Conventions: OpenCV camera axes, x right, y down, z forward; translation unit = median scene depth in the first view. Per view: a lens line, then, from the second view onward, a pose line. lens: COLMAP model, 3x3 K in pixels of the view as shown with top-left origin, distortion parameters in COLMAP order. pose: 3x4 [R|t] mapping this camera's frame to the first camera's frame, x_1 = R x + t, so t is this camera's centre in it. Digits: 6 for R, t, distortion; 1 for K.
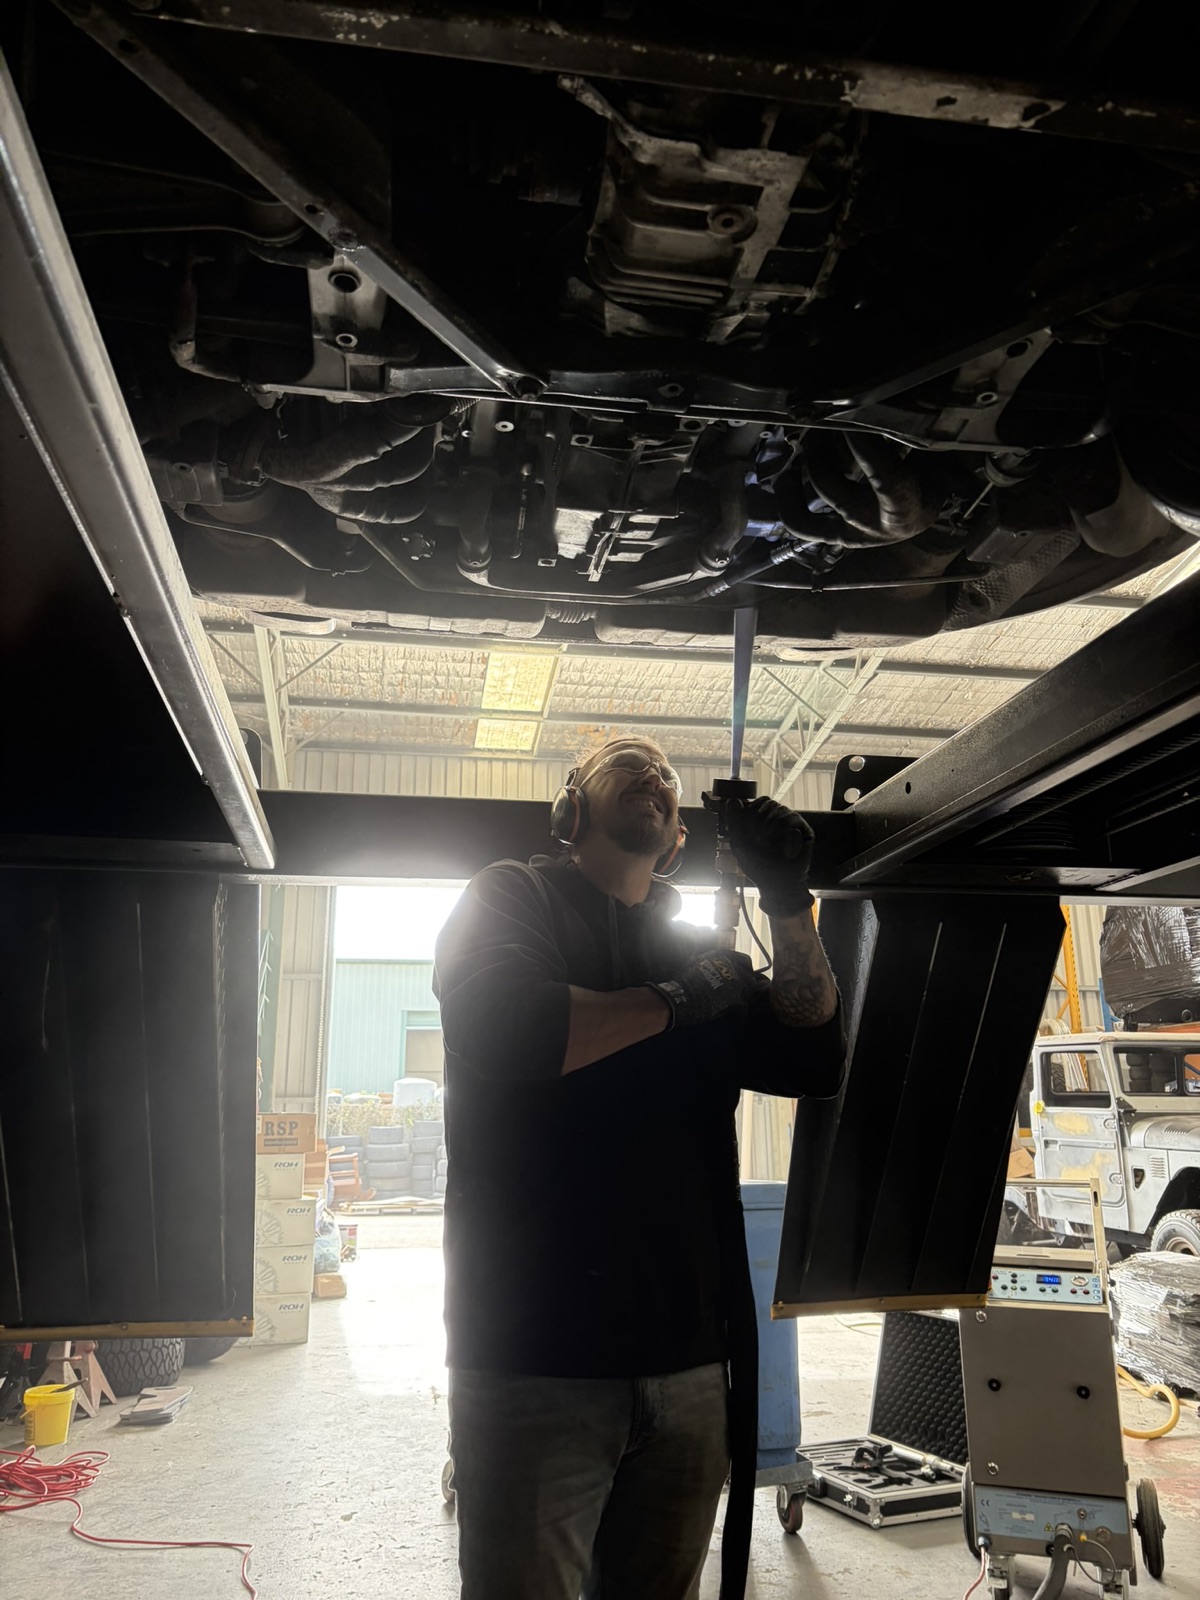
lens RADIAL K [[1209.7, 0, 588.1], [0, 1209.7, 806.1], [0, 0, 1]] dist [0.036860, -0.037063]
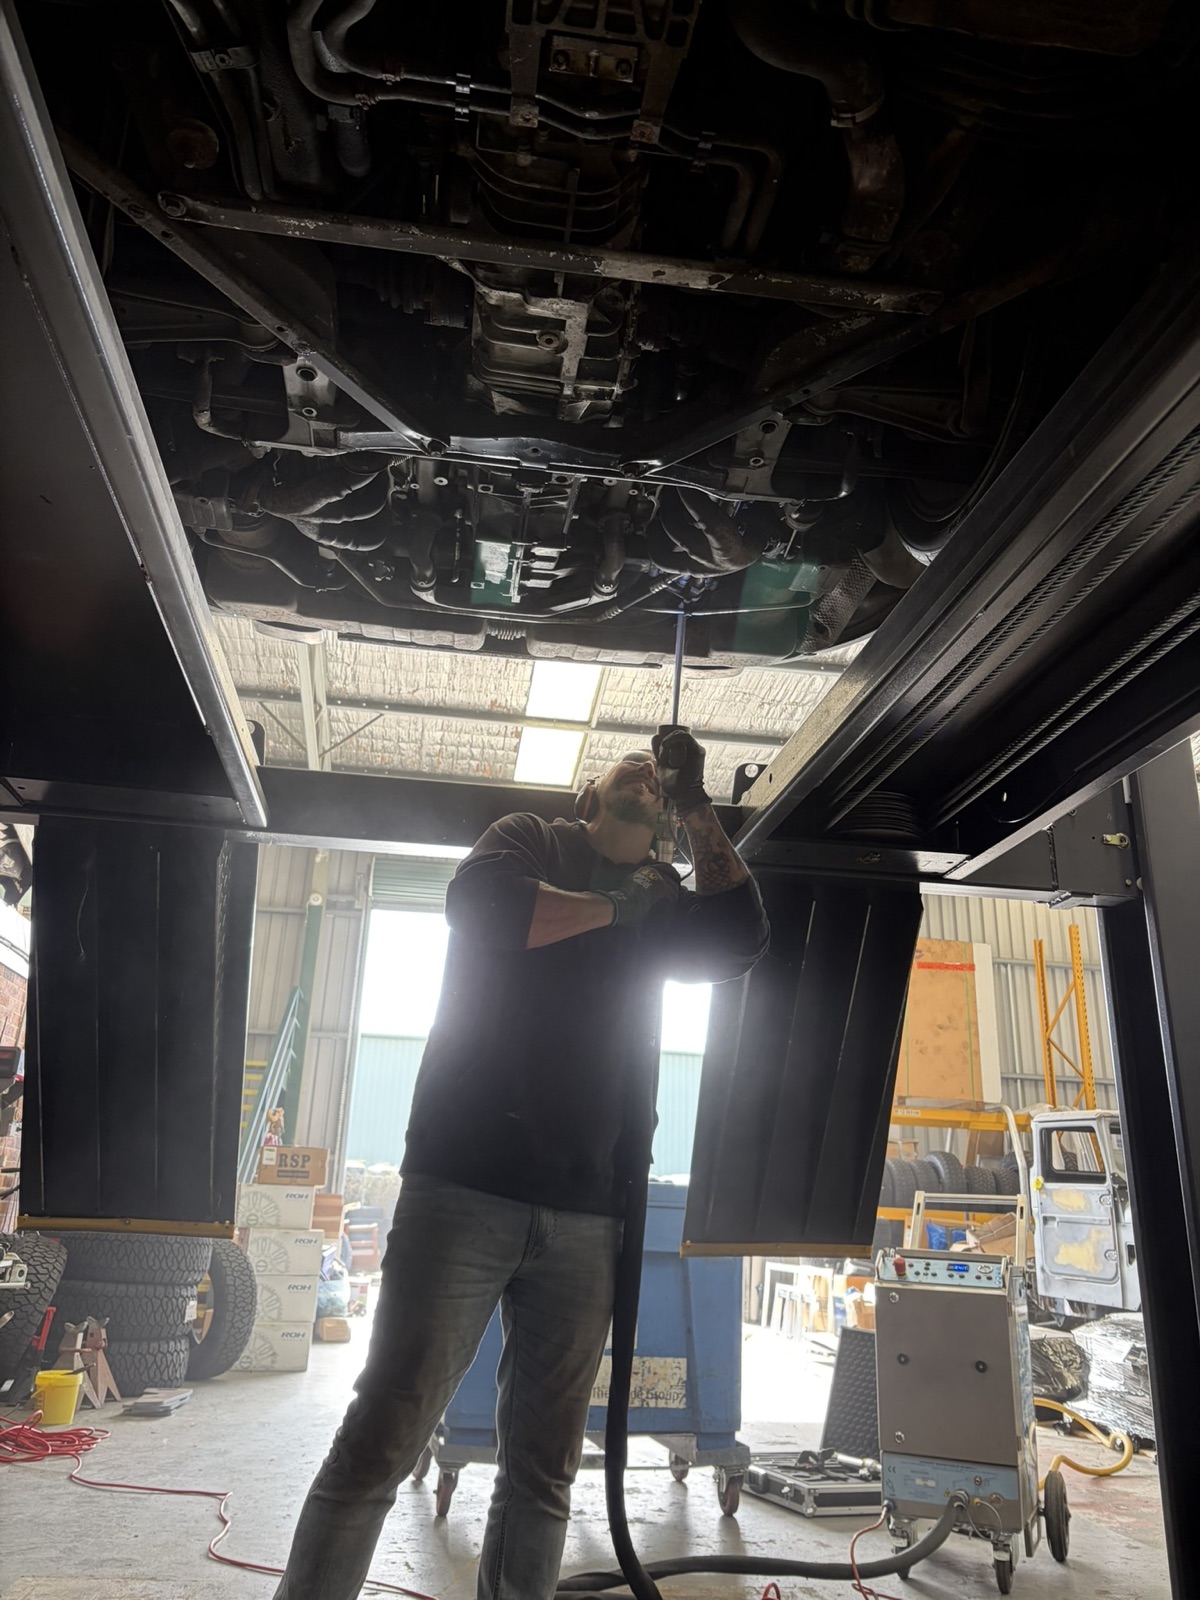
lens RADIAL K [[1209.7, 0, 583.8], [0, 1209.7, 789.5], [0, 0, 1]] dist [0.036860, -0.037063]
pose [[0.998574, 0.032238, -0.042551, 0.085771], [-0.035851, 0.995557, -0.087070, 0.077741], [0.039555, 0.088471, 0.995293, -0.170916]]
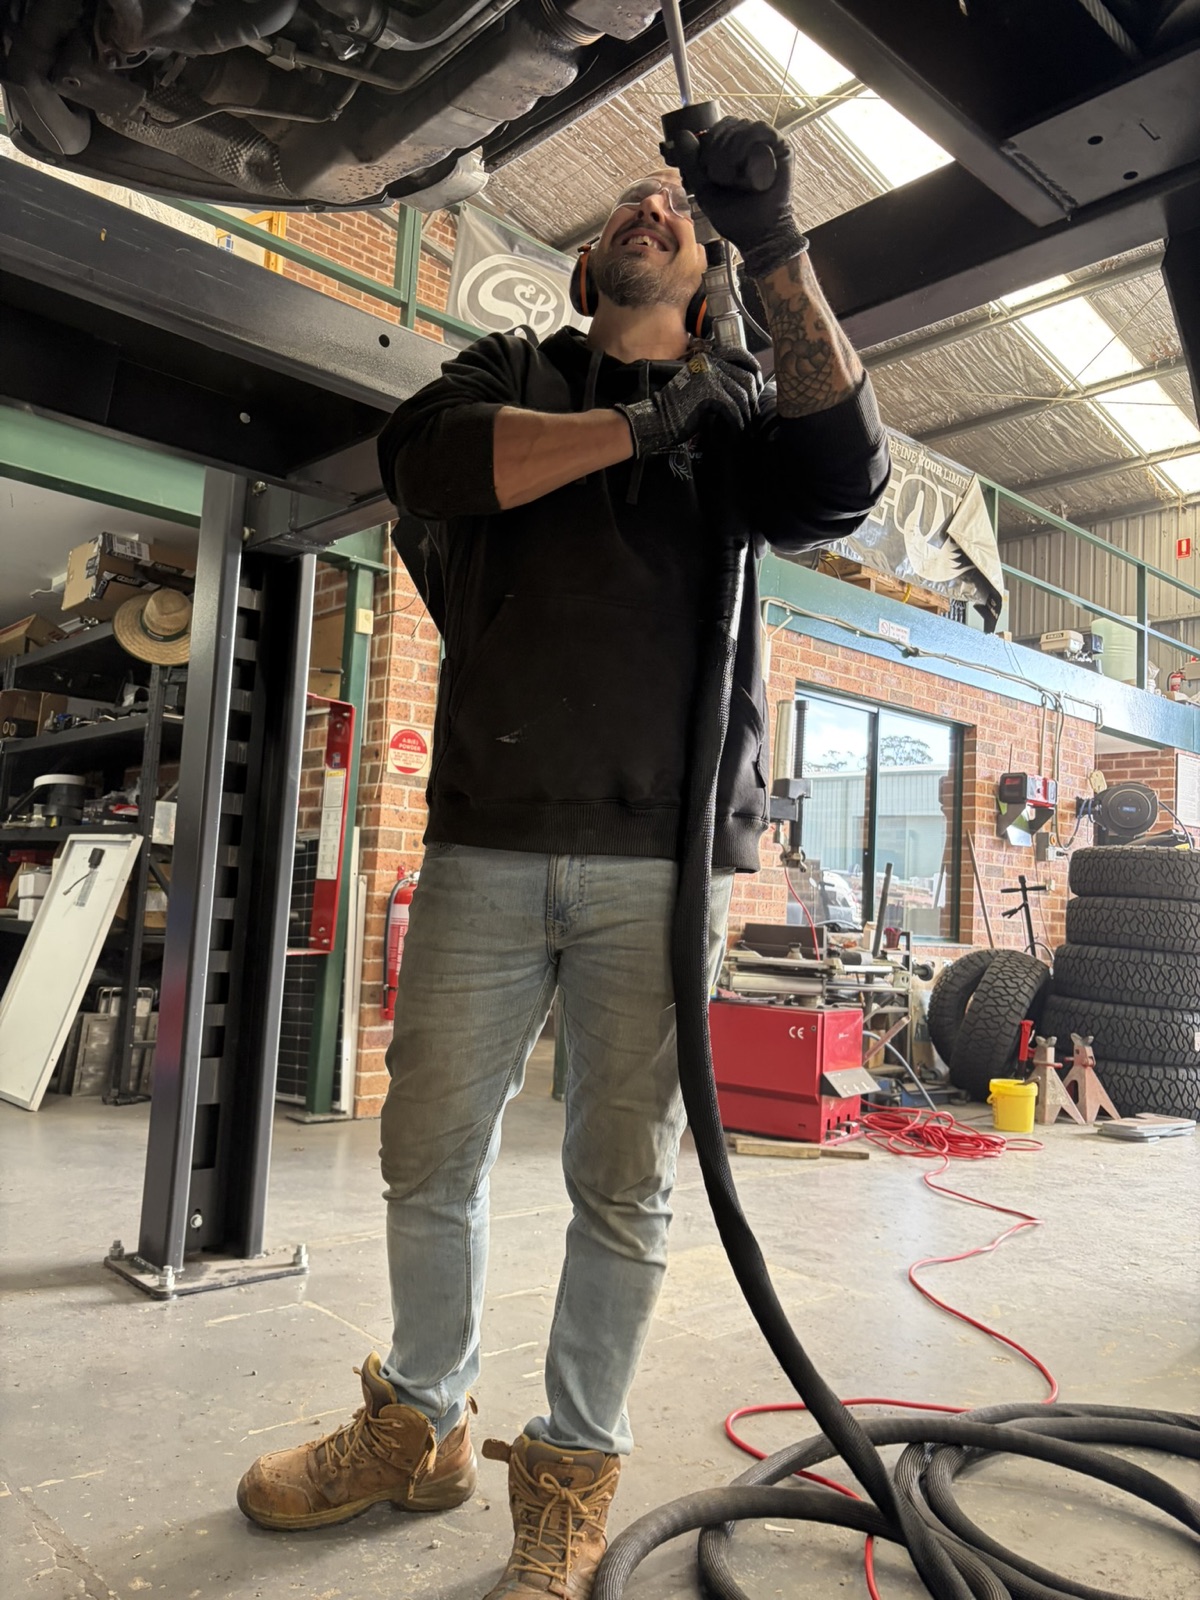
lens RADIAL K [[1209.7, 0, 586.8], [0, 1209.7, 784.2], [0, 0, 1]] dist [0.036860, -0.037063]
pose [[0.545423, -0.045576, -0.836921, 0.433389], [0.158676, 0.986079, 0.049710, 0.203047], [0.823004, -0.159912, 0.545062, 0.298078]]
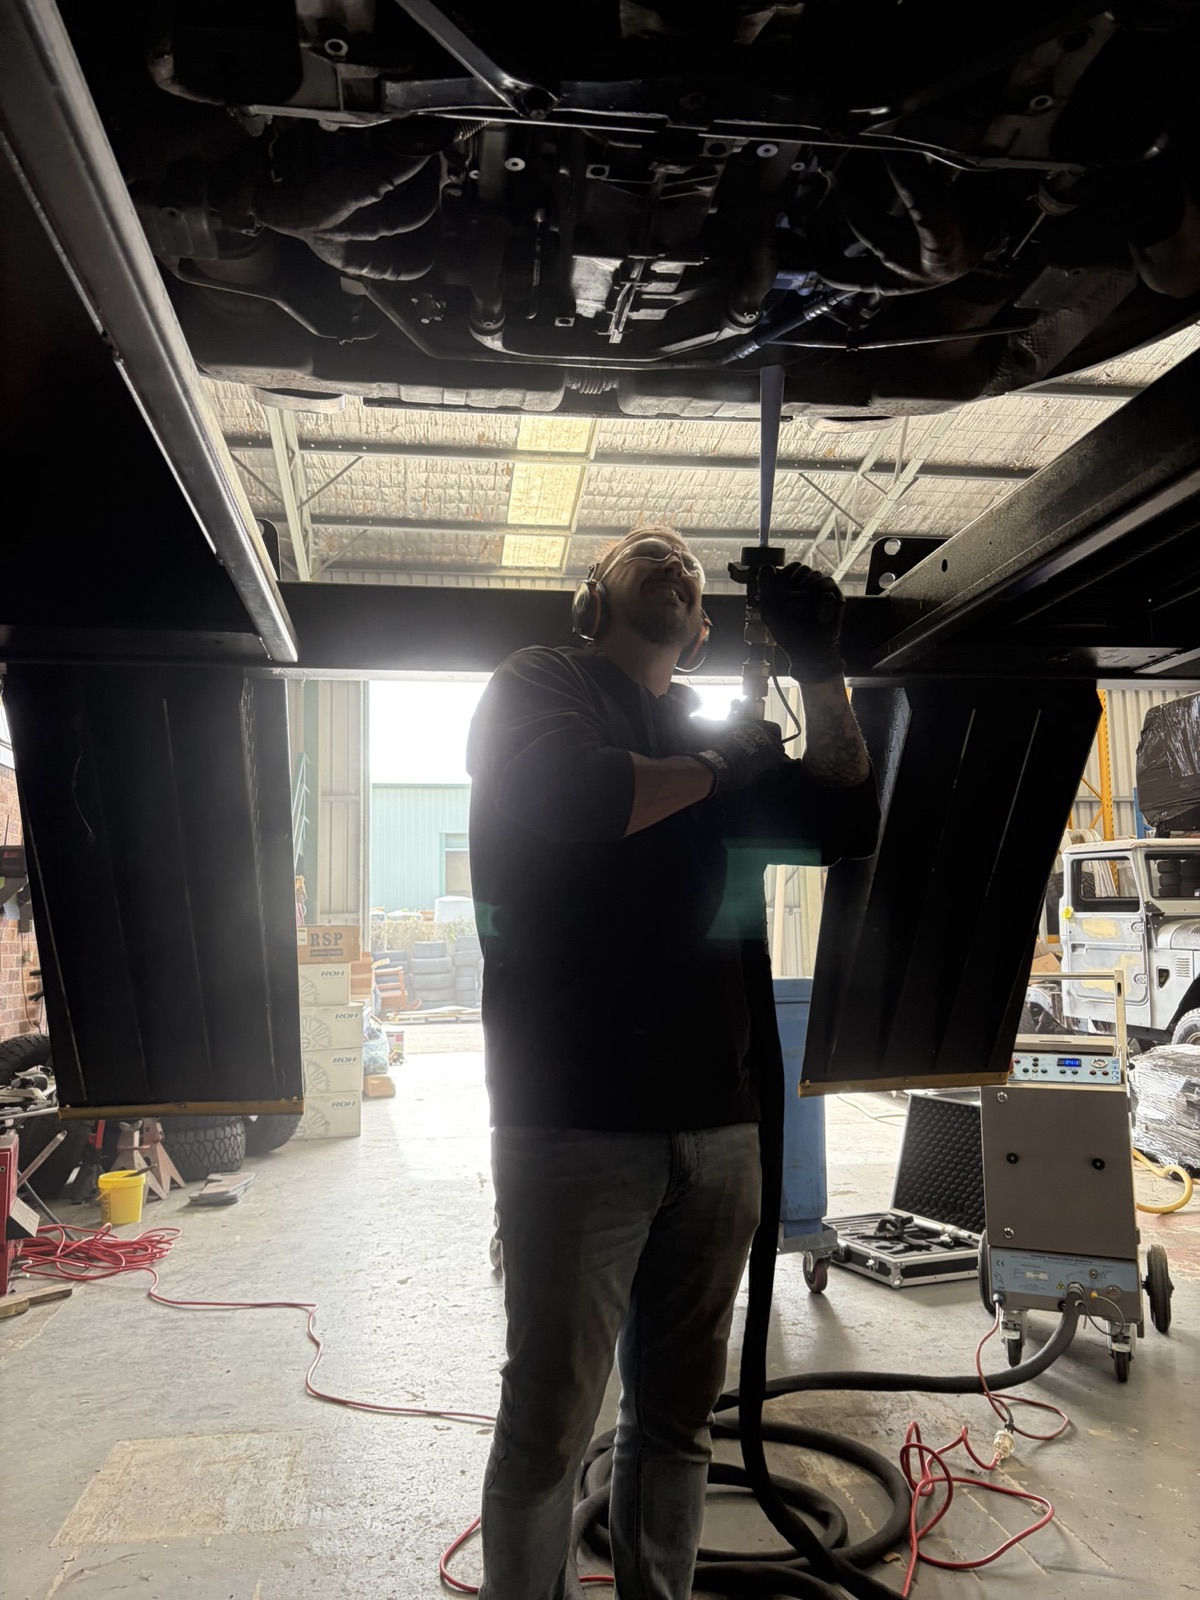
lens RADIAL K [[1209.7, 0, 591.5], [0, 1209.7, 810.3], [0, 0, 1]] dist [0.036860, -0.037063]
pose [[0.999573, -0.014118, -0.025578, 0.003386], [0.017759, 0.988789, 0.148262, 0.020328], [0.023198, -0.148653, 0.988617, 0.004920]]
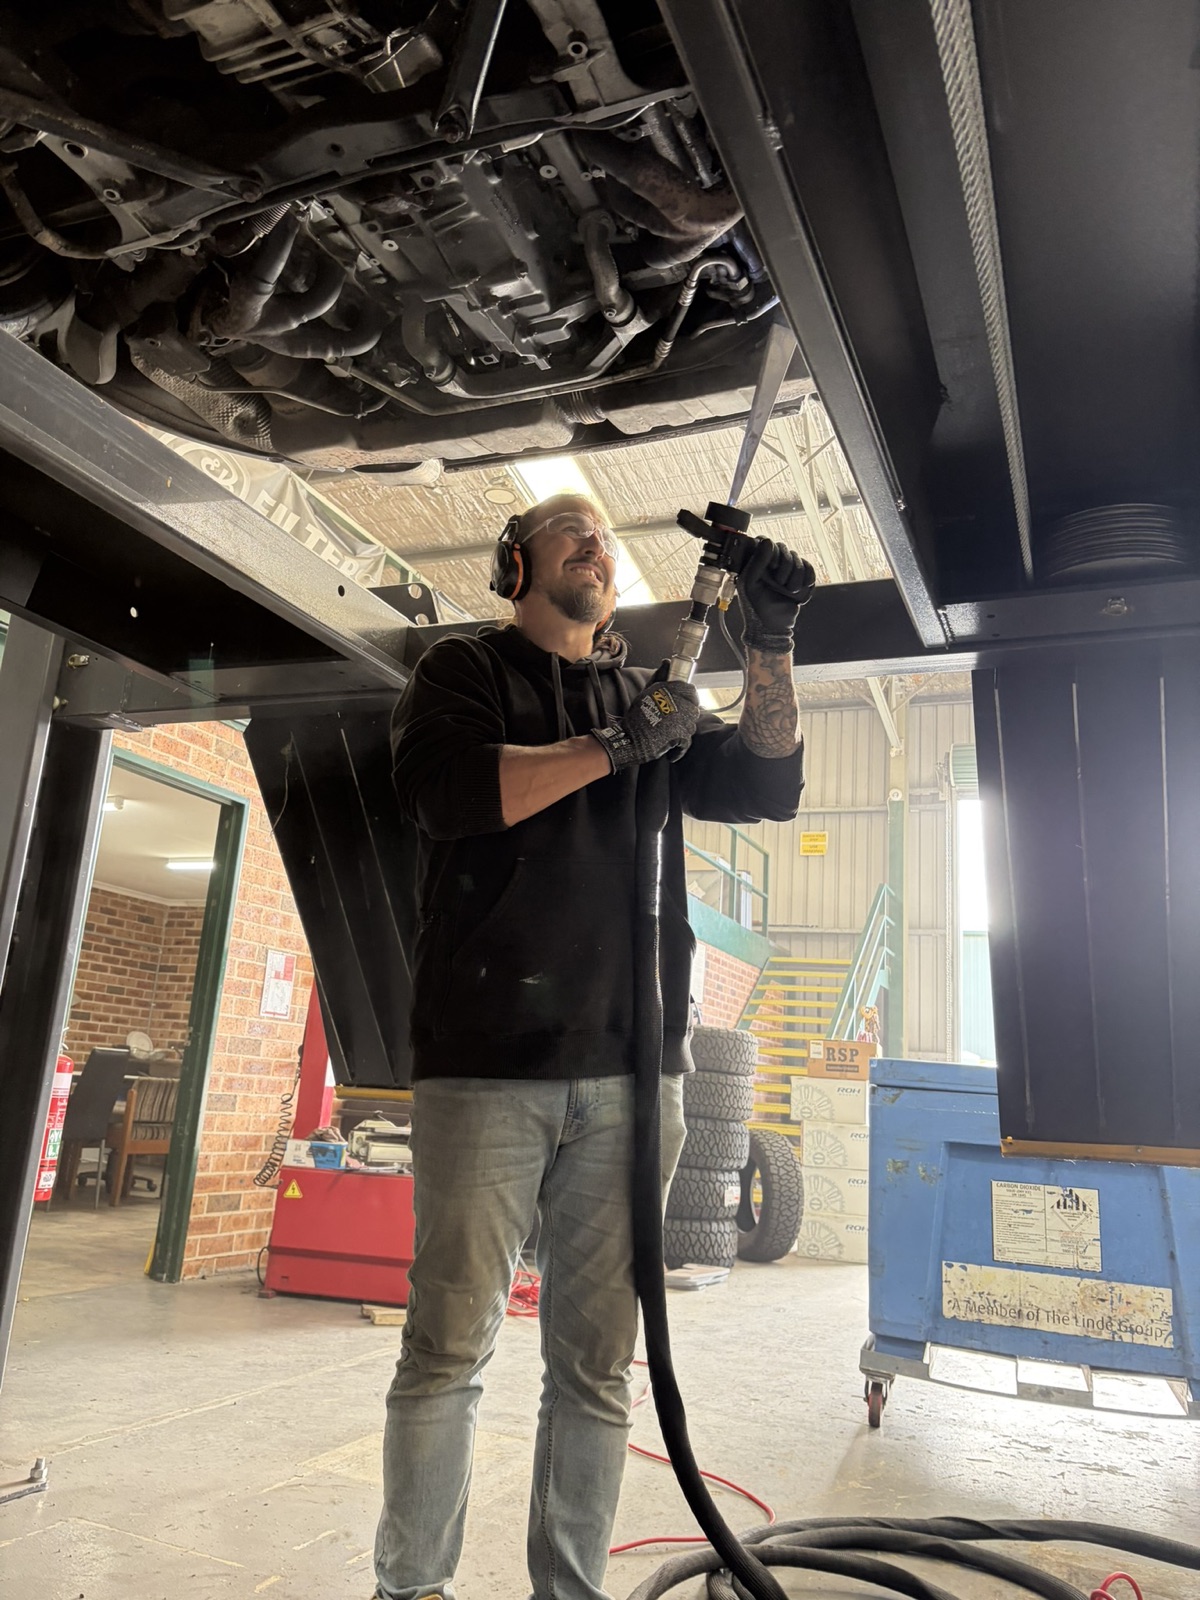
lens RADIAL K [[1209.7, 0, 582.2], [0, 1209.7, 778.9], [0, 0, 1]] dist [0.036860, -0.037063]
pose [[0.841926, -0.071312, -0.534860, 0.350115], [0.066255, 0.997390, -0.028688, 0.129013], [0.535510, -0.011284, 0.844453, 0.047849]]
